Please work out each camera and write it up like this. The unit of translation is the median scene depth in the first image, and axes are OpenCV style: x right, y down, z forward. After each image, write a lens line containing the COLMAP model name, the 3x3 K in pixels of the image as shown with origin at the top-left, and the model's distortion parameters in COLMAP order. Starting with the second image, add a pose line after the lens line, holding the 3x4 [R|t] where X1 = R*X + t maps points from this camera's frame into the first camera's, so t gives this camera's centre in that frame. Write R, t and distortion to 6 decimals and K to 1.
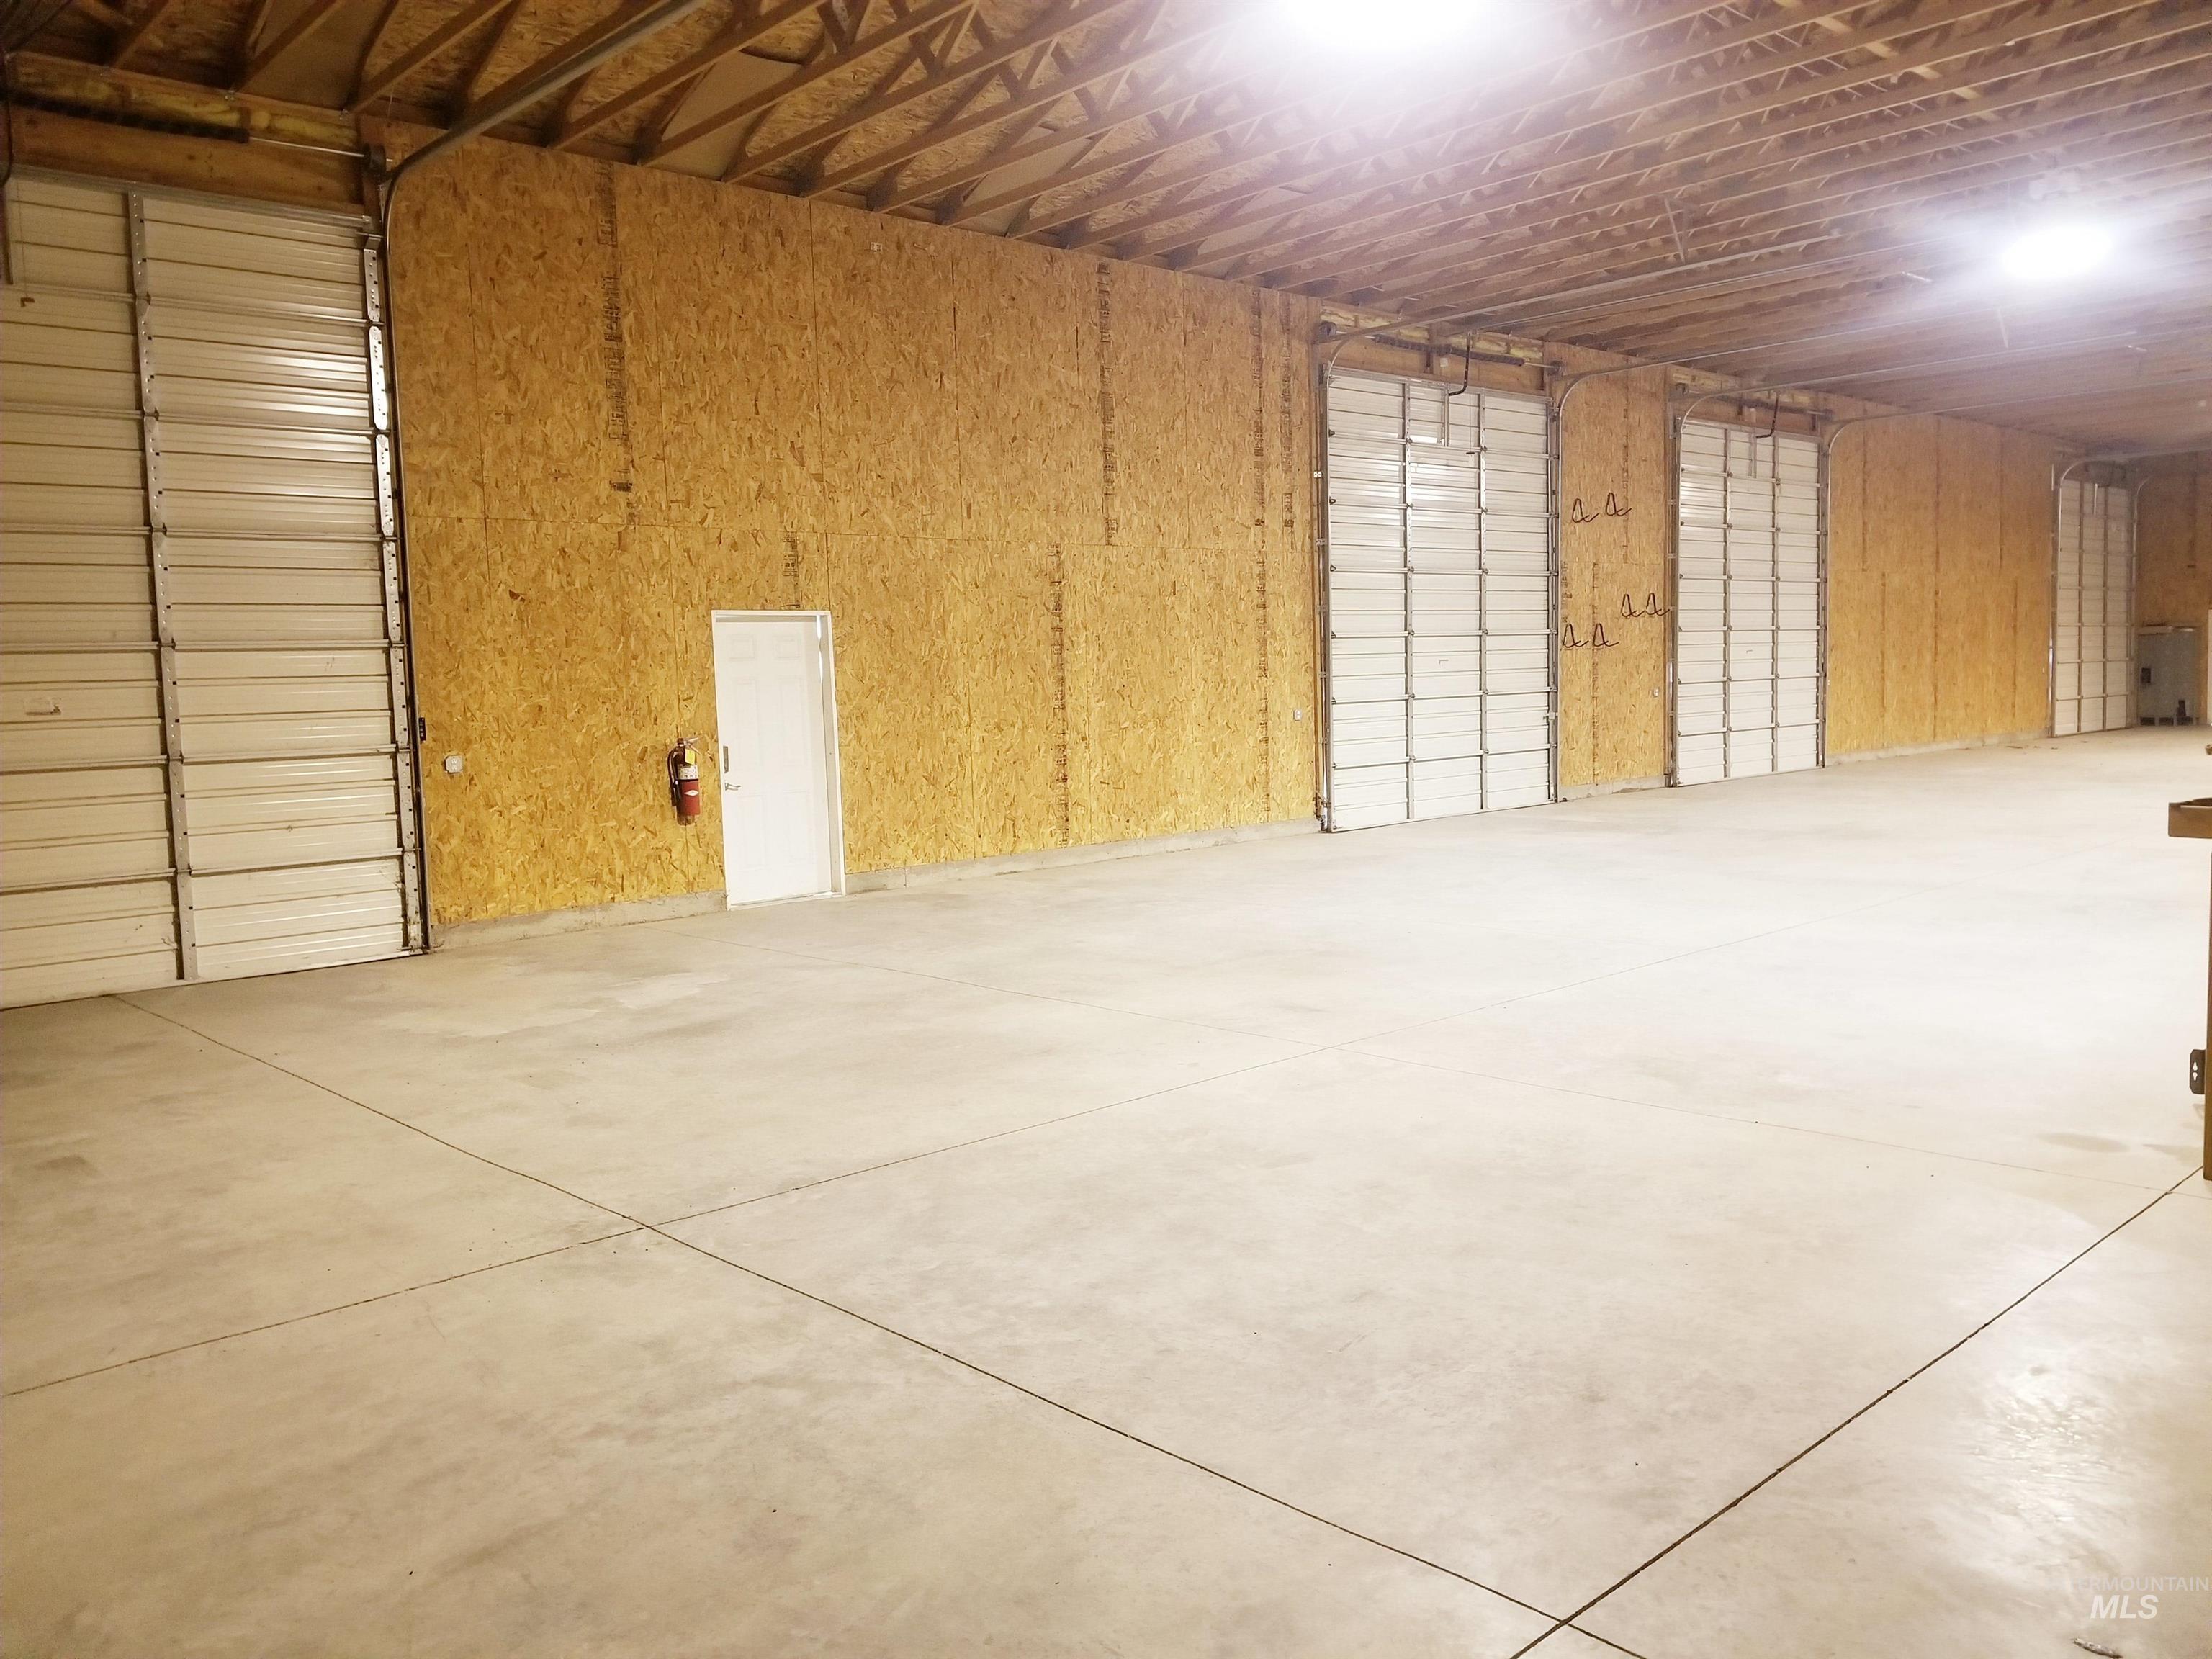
lens RADIAL K [[1755.2, 0, 1147.0], [0, 1755.2, 816.0], [0, 0, 1]] dist [0.083146, -0.125101]
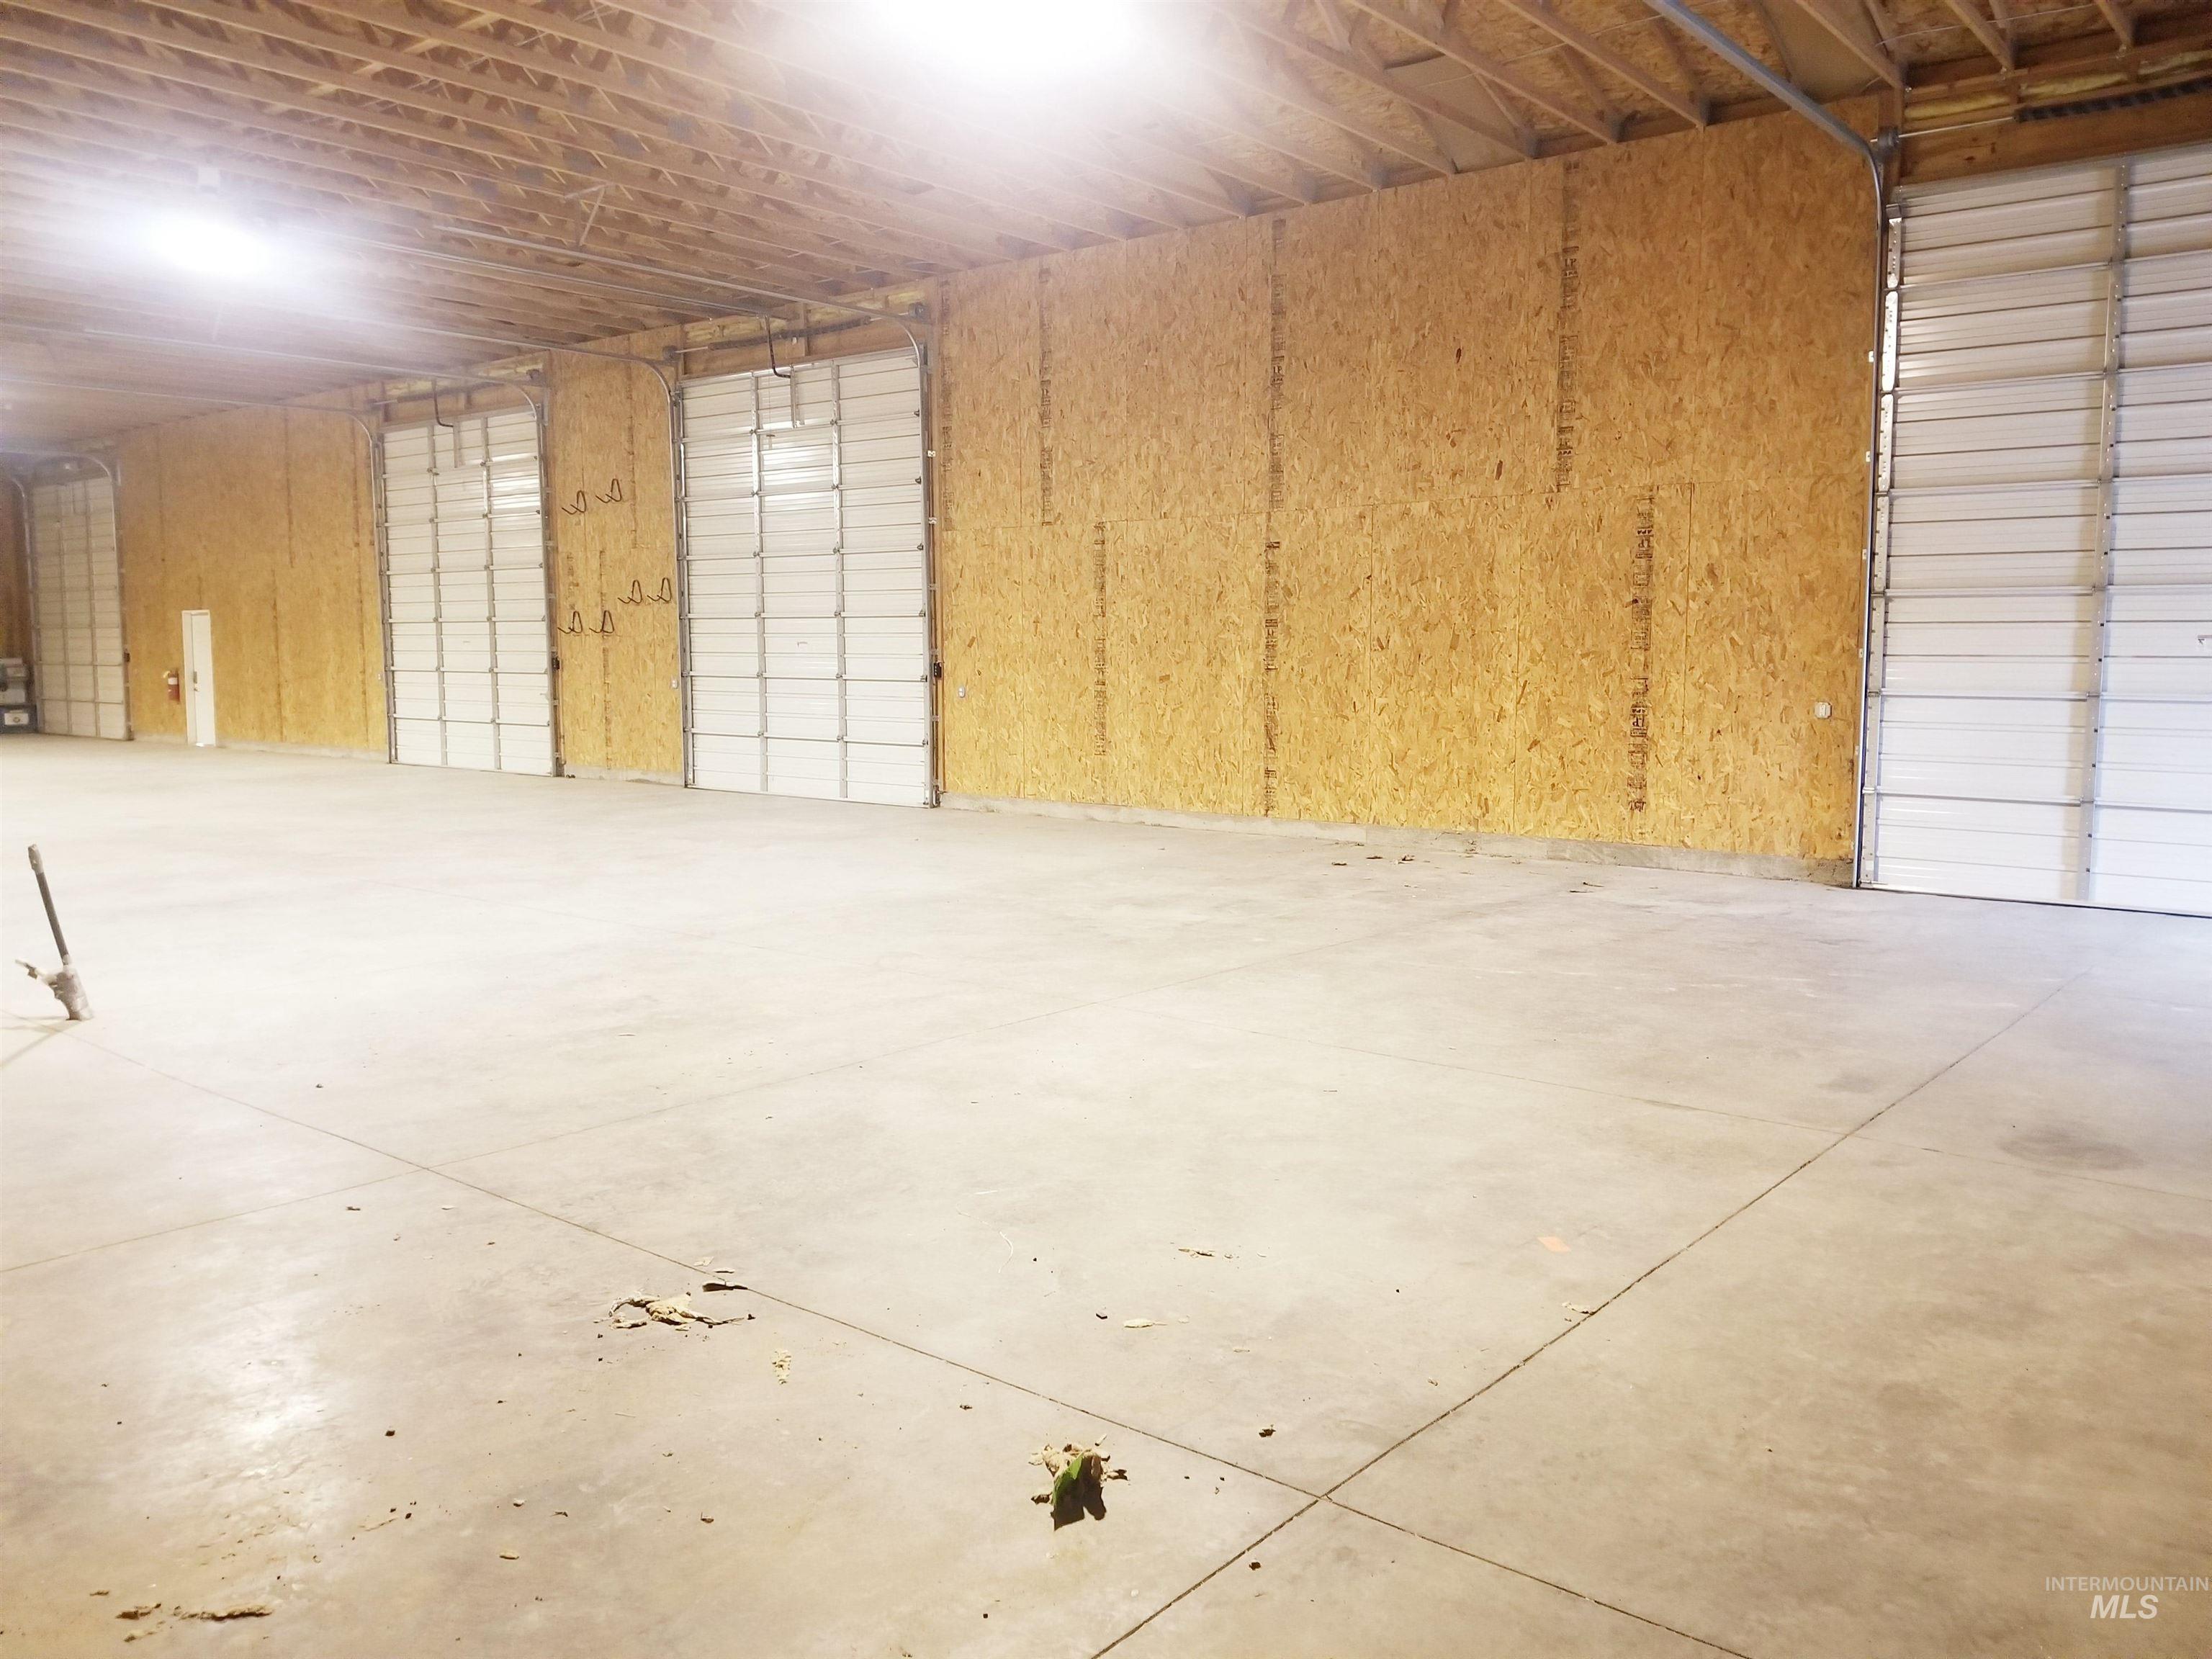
lens RADIAL K [[1755.2, 0, 1124.5], [0, 1755.2, 822.2], [0, 0, 1]] dist [0.083146, -0.125101]
pose [[0.089026, 0.126315, -0.987987, 1.163388], [-0.086465, 0.989161, 0.118674, -0.120254], [0.992269, 0.074861, 0.098983, 1.070721]]
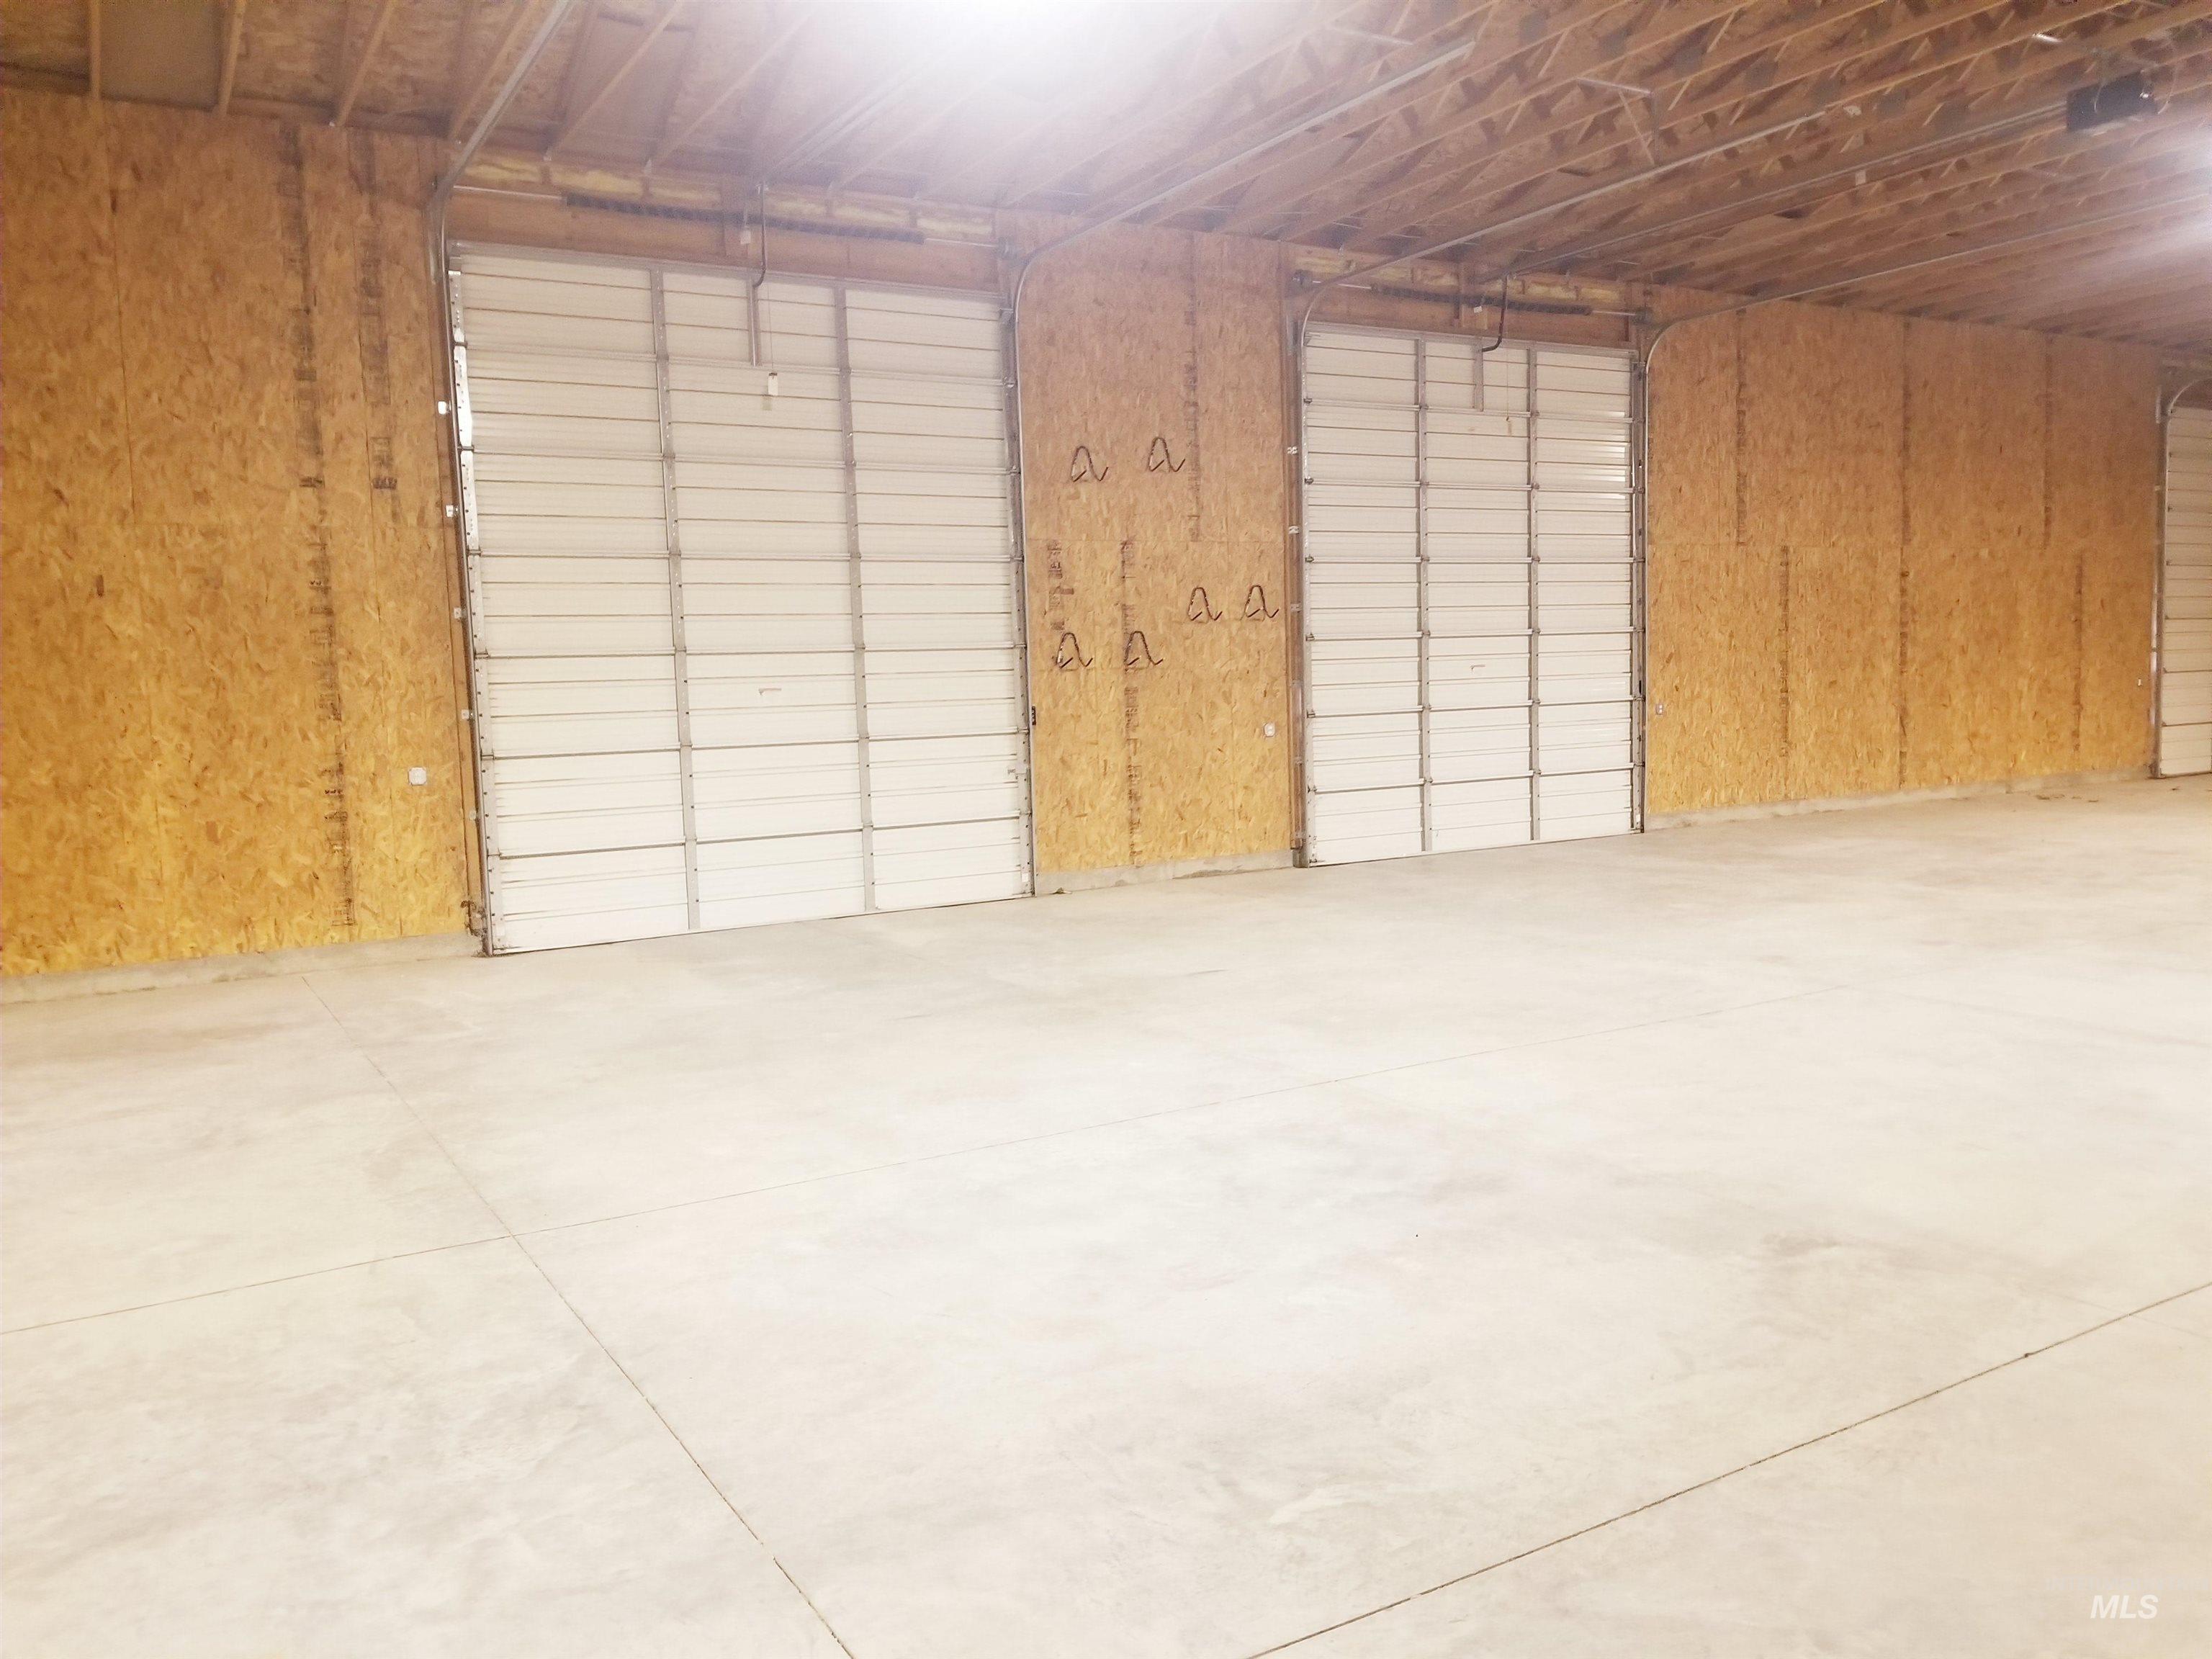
lens RADIAL K [[1755.2, 0, 1102.9], [0, 1755.2, 826.4], [0, 0, 1]] dist [0.083146, -0.125101]
pose [[0.973378, 0.011272, -0.228927, 0.354627], [-0.010356, 0.999933, 0.005204, -0.032946], [0.228970, -0.002695, 0.973430, 0.299613]]
